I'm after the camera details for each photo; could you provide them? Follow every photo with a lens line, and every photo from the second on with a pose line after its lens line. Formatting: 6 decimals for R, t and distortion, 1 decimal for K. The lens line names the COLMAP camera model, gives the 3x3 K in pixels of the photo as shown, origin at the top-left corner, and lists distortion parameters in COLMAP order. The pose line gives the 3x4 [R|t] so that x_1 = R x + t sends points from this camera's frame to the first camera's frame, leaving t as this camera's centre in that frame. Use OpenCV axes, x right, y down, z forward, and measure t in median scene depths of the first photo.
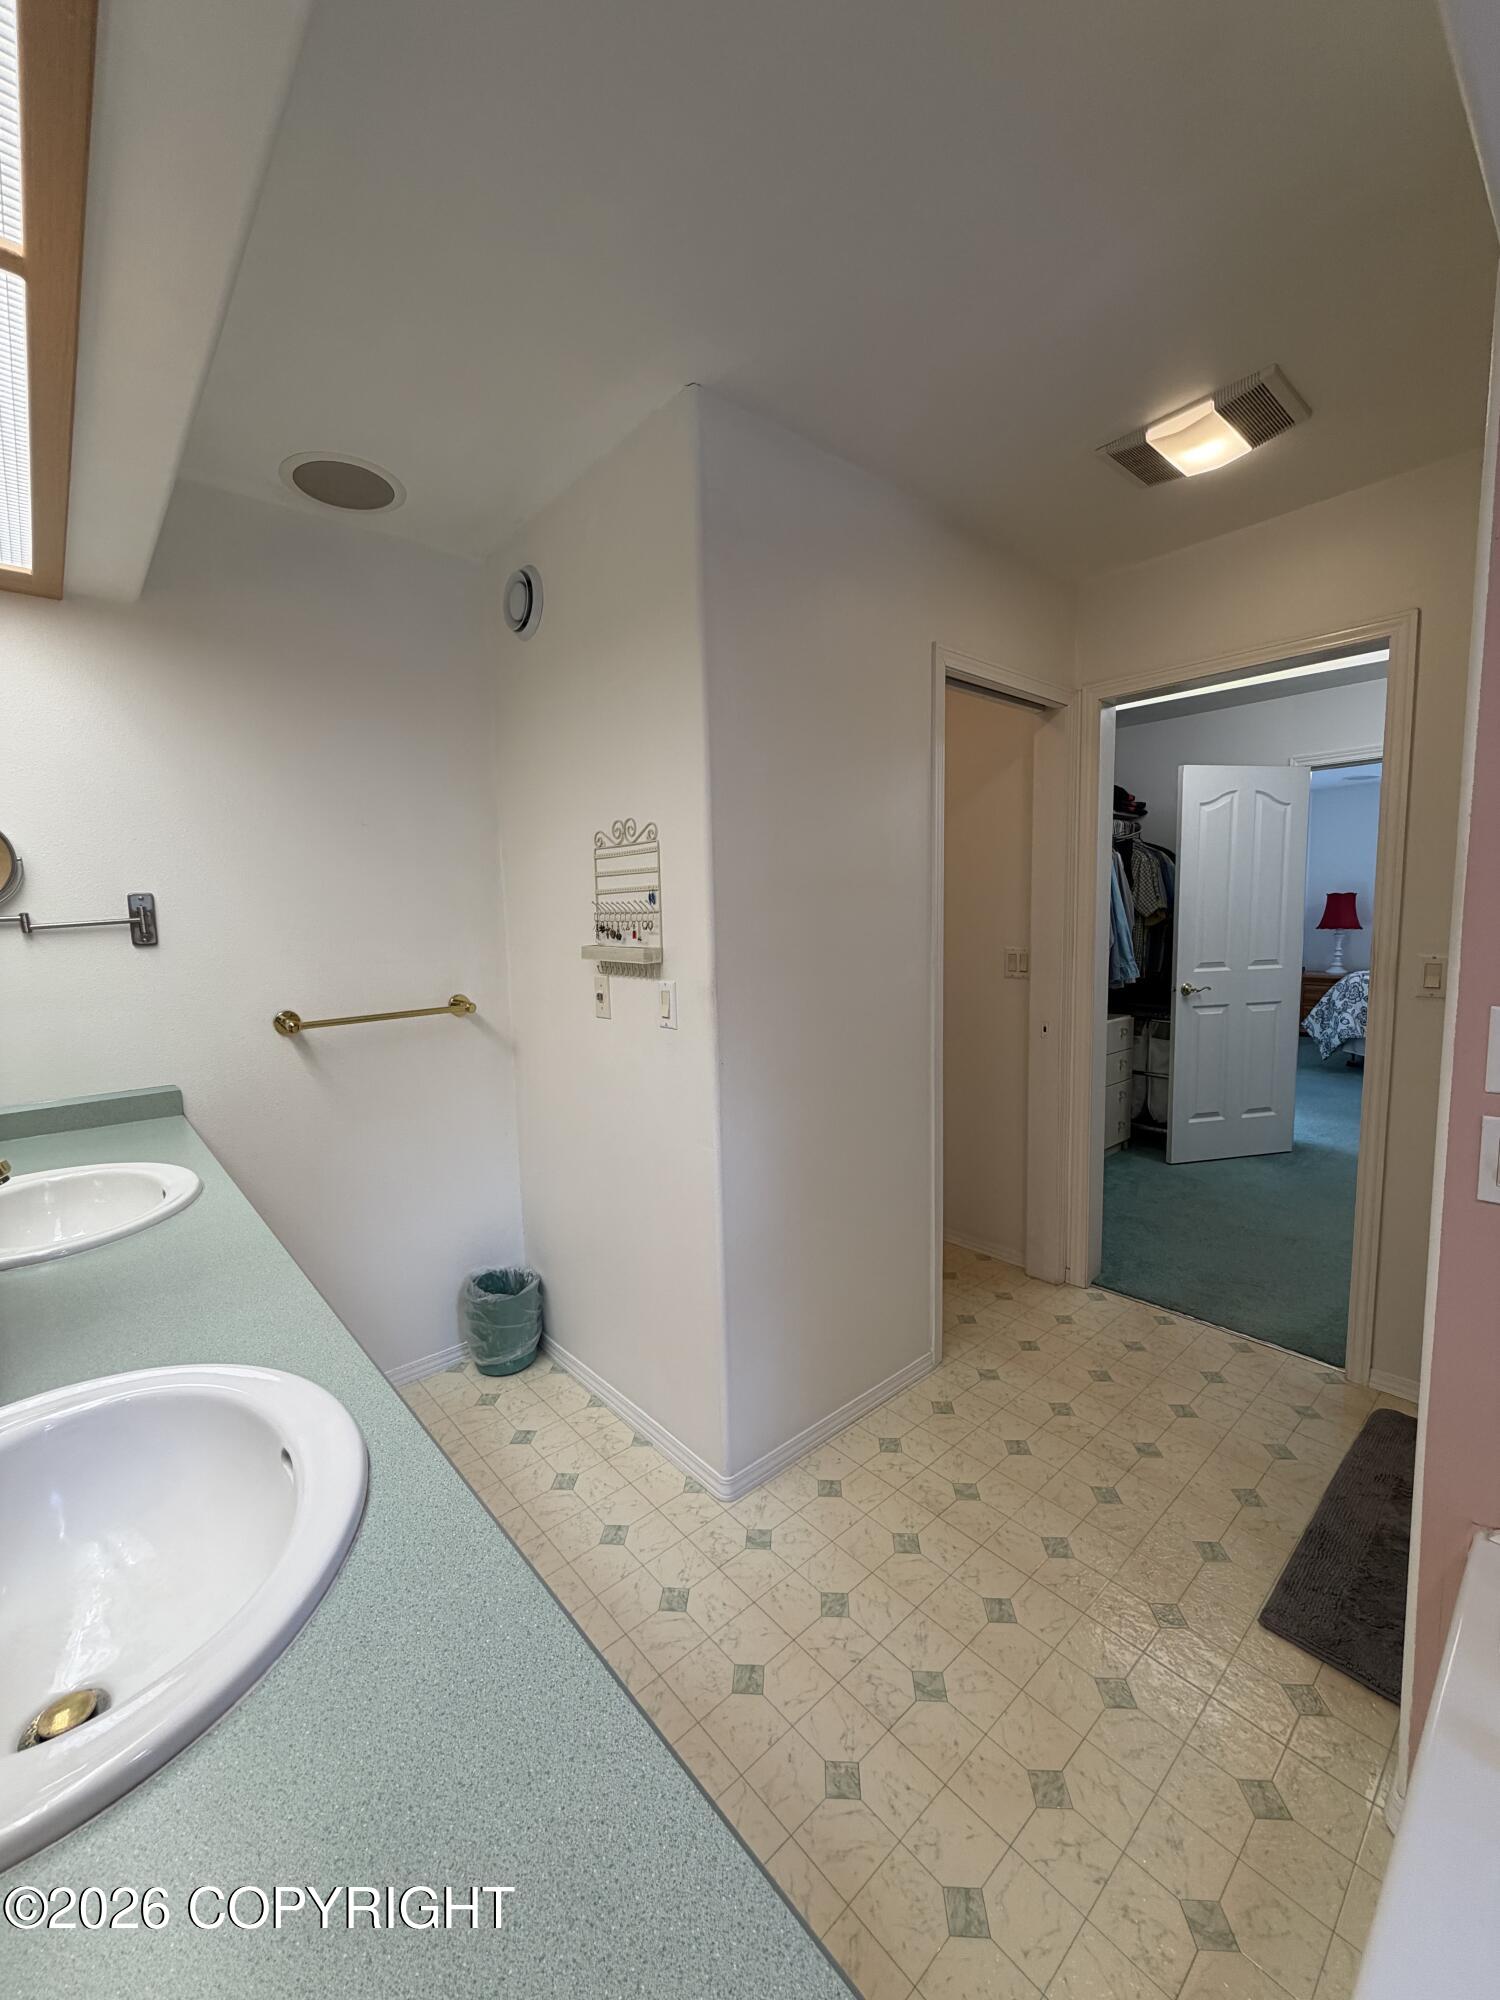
lens RADIAL K [[807.6, 0, 756.5], [0, 807.6, 992.0], [0, 0, 1]] dist [0.030738, -0.000063]
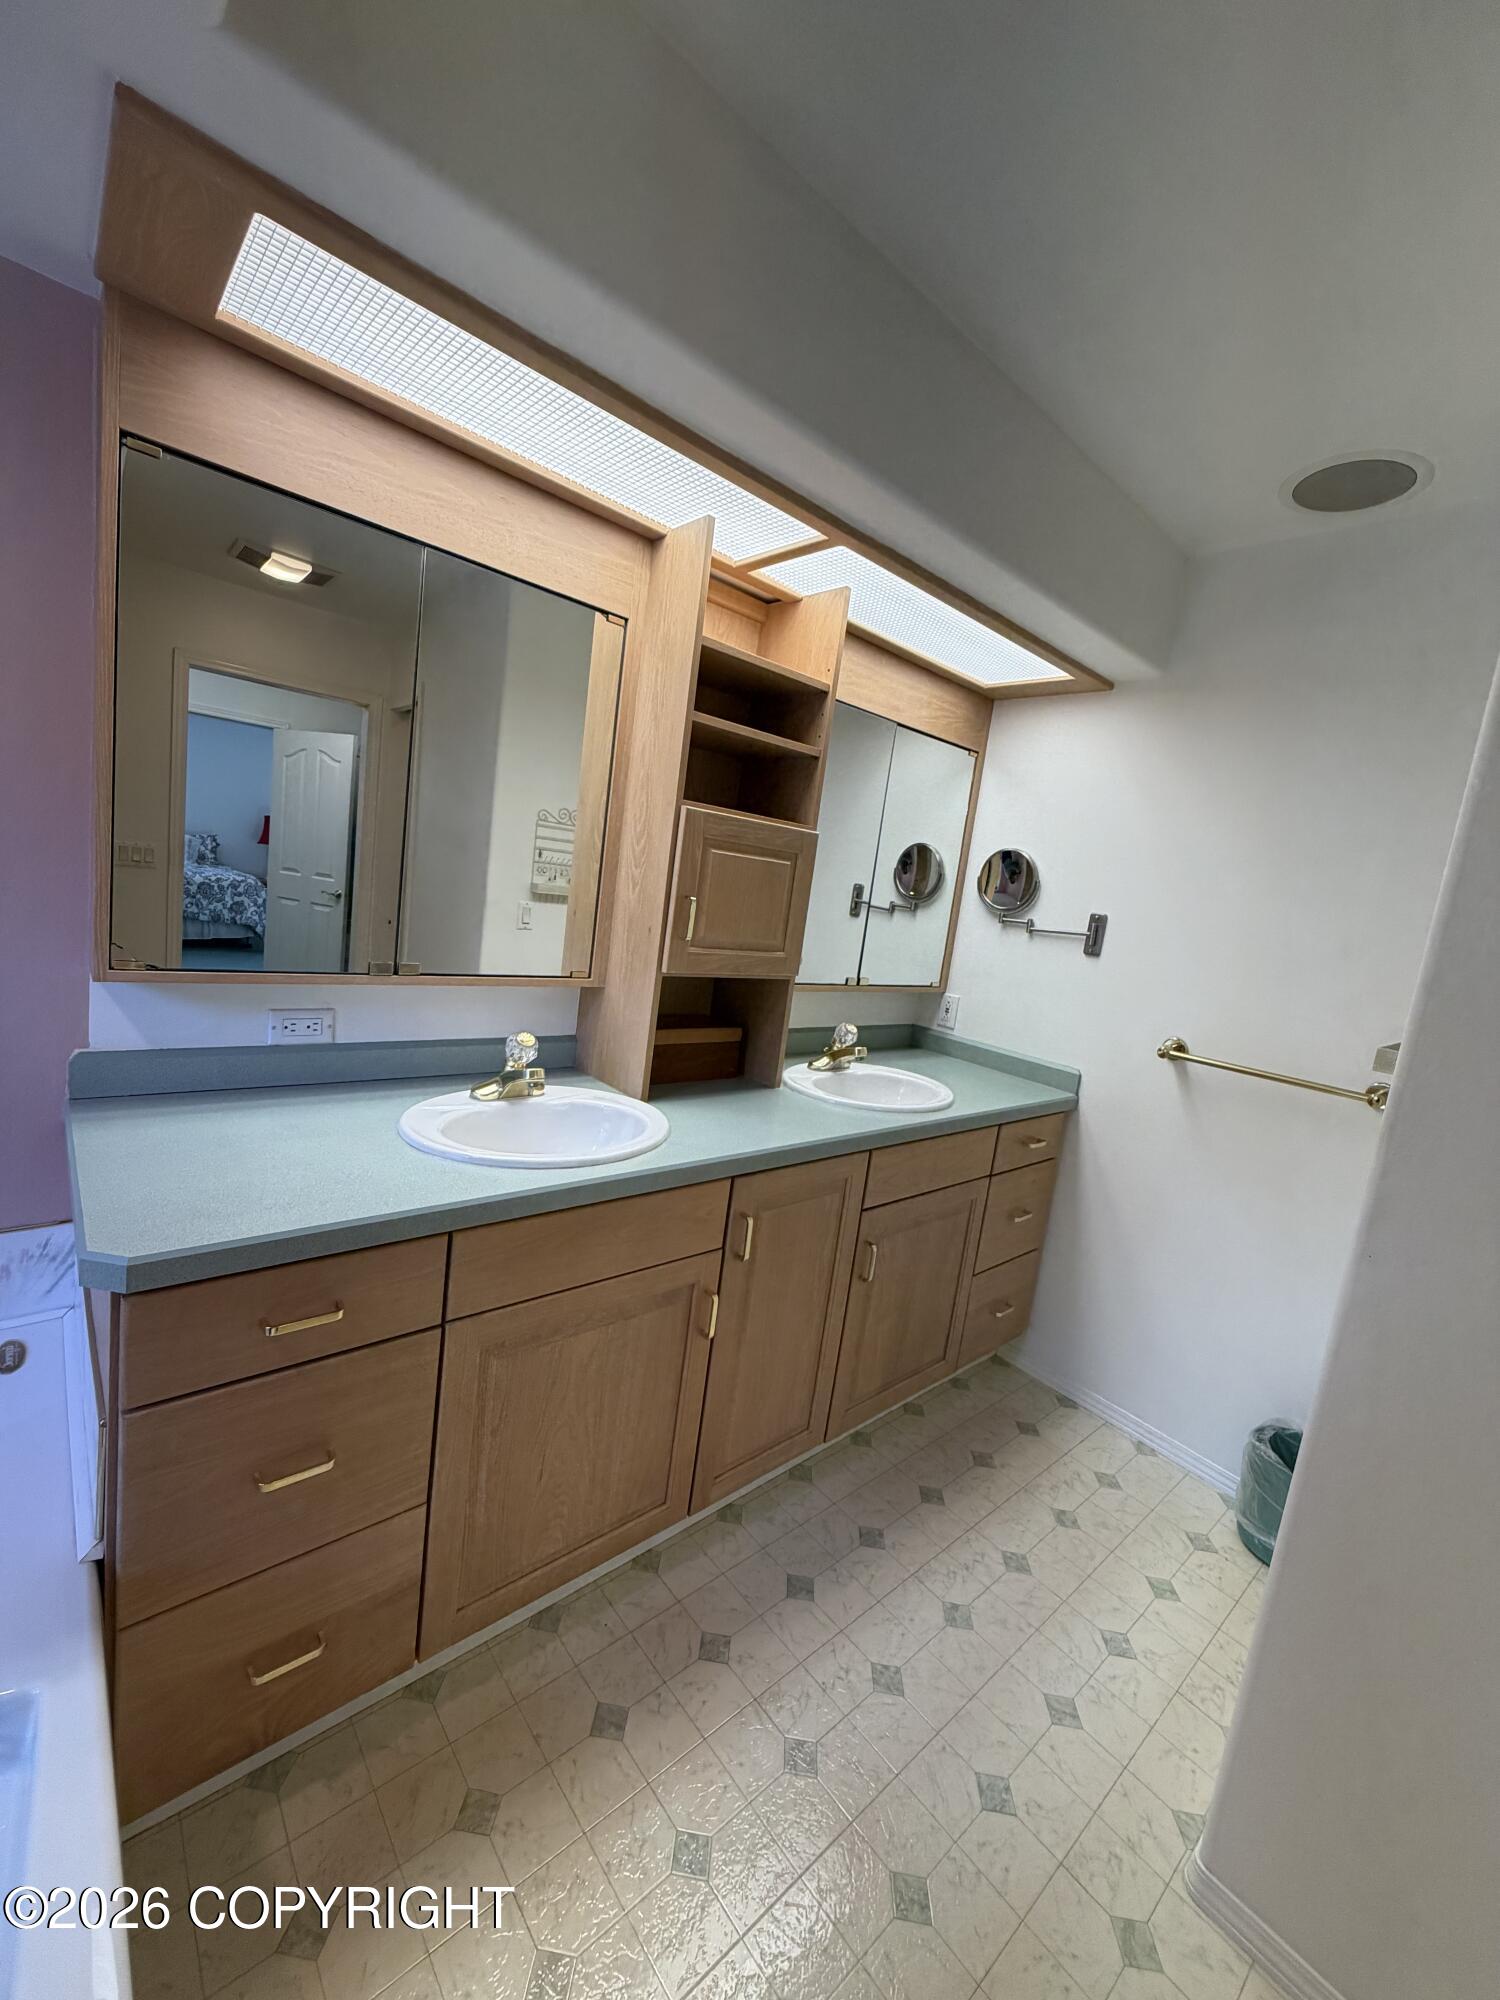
lens RADIAL K [[797.1, 0, 745.9], [0, 797.1, 993.8], [0, 0, 1]] dist [-0.001030, -0.000121]
pose [[-0.016255, 0.157359, -0.987408, 0.516107], [-0.239537, 0.958168, 0.156642, -0.069864], [0.970751, 0.239067, 0.022118, 0.522953]]
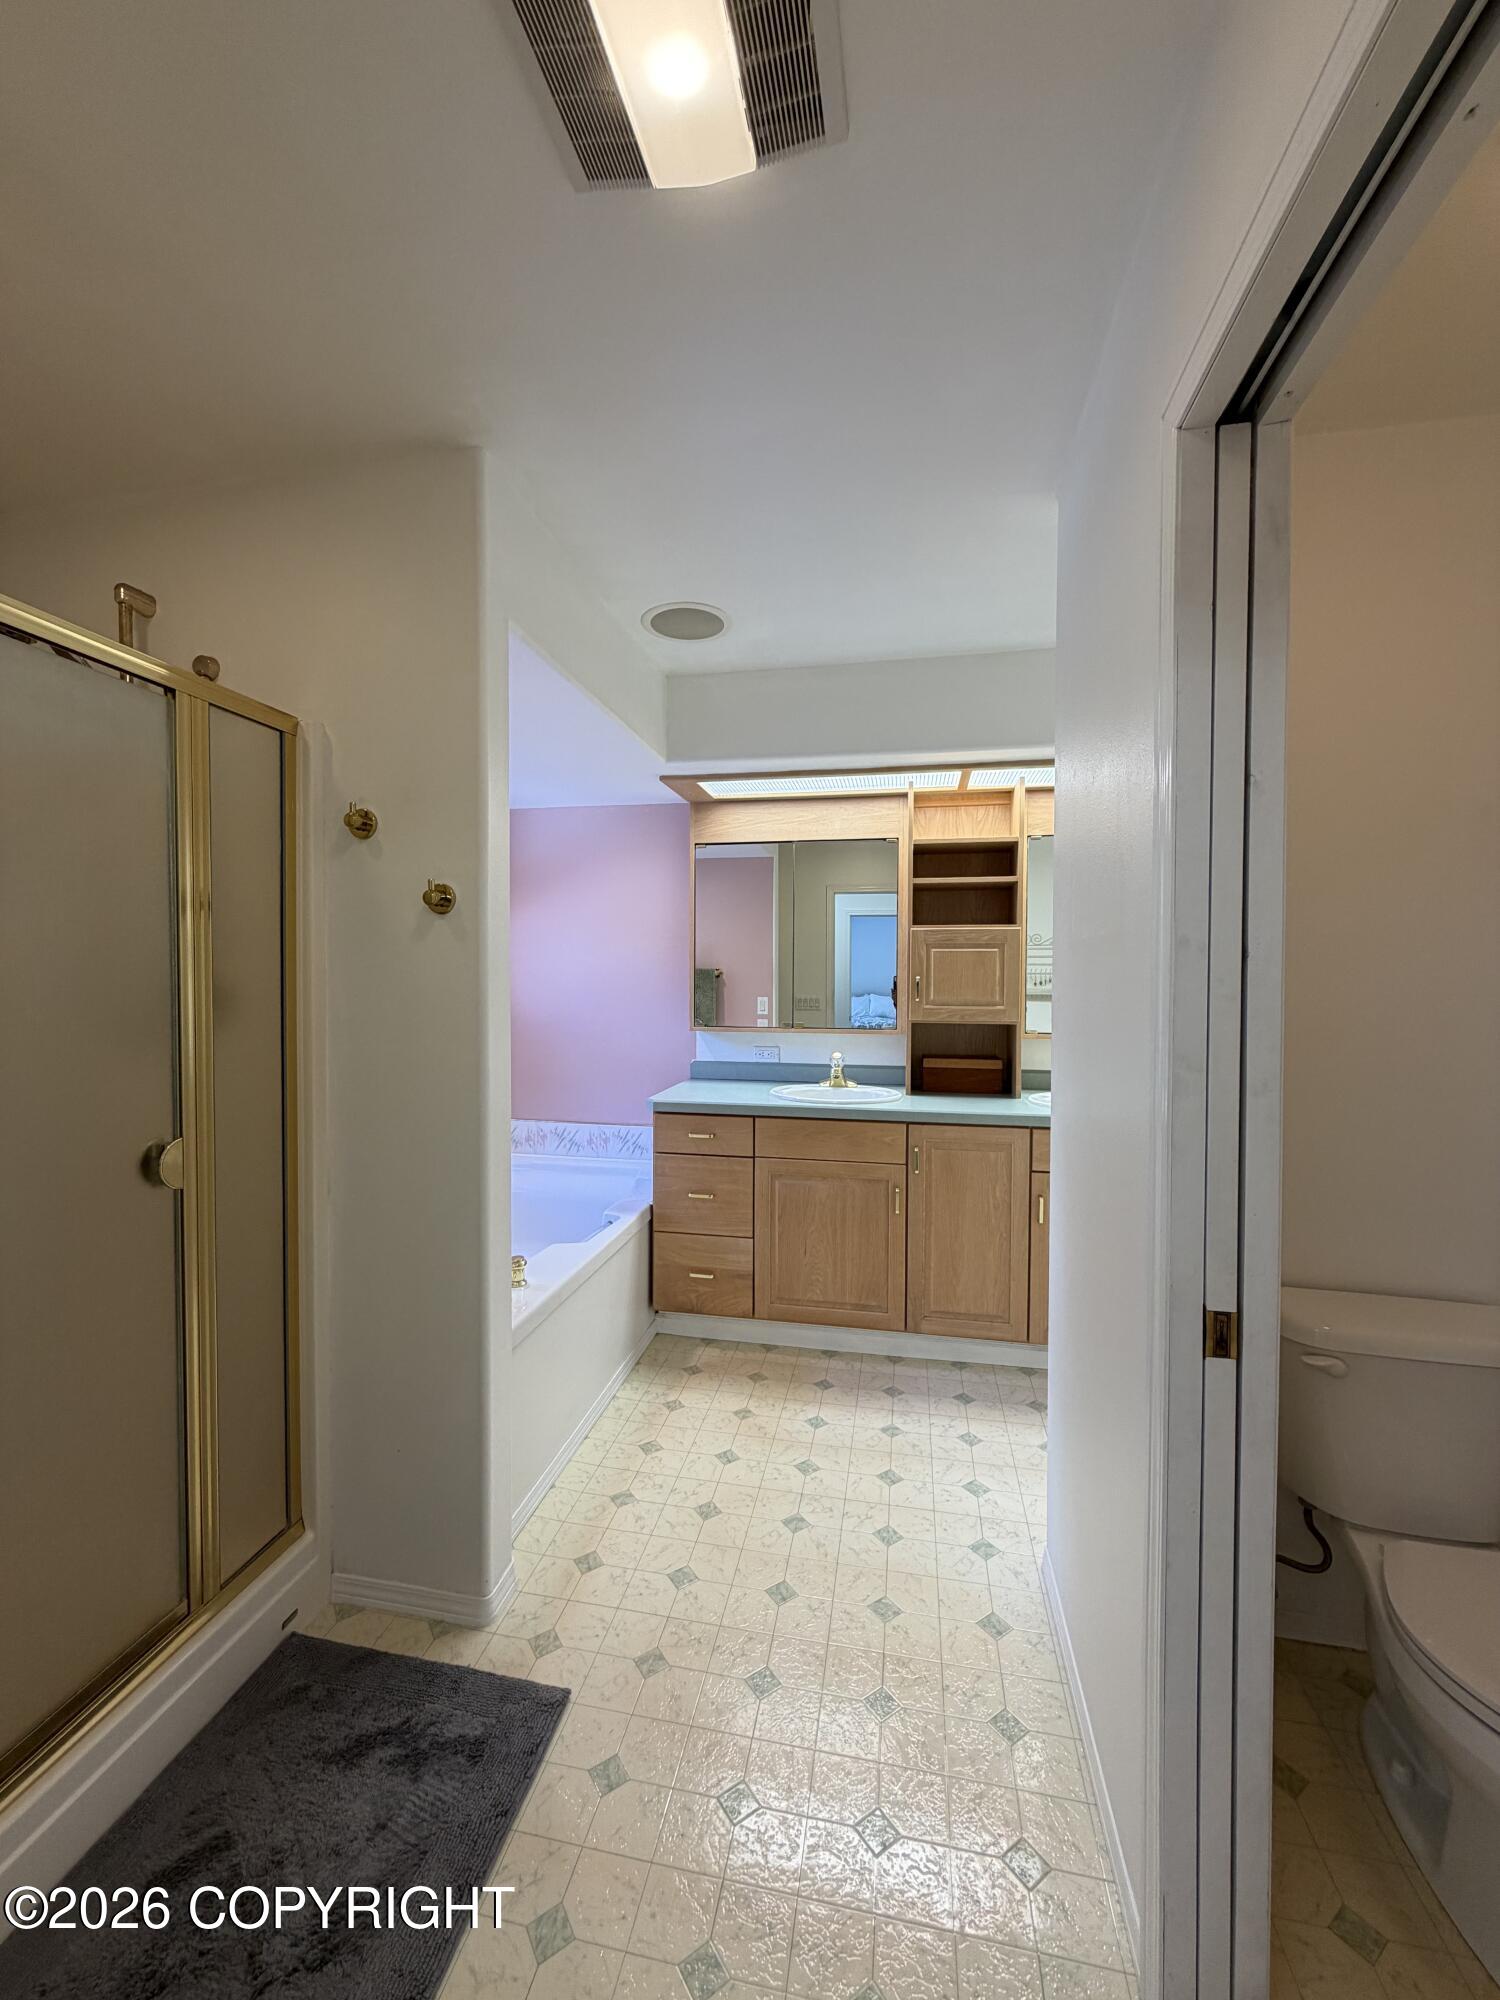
lens RADIAL K [[797.1, 0, 745.9], [0, 797.1, 993.8], [0, 0, 1]] dist [-0.001030, -0.000121]
pose [[-0.799738, 0.030640, -0.599567, 0.878597], [-0.056977, 0.990315, 0.126608, -0.174044], [0.597640, 0.135414, -0.790246, 1.575442]]
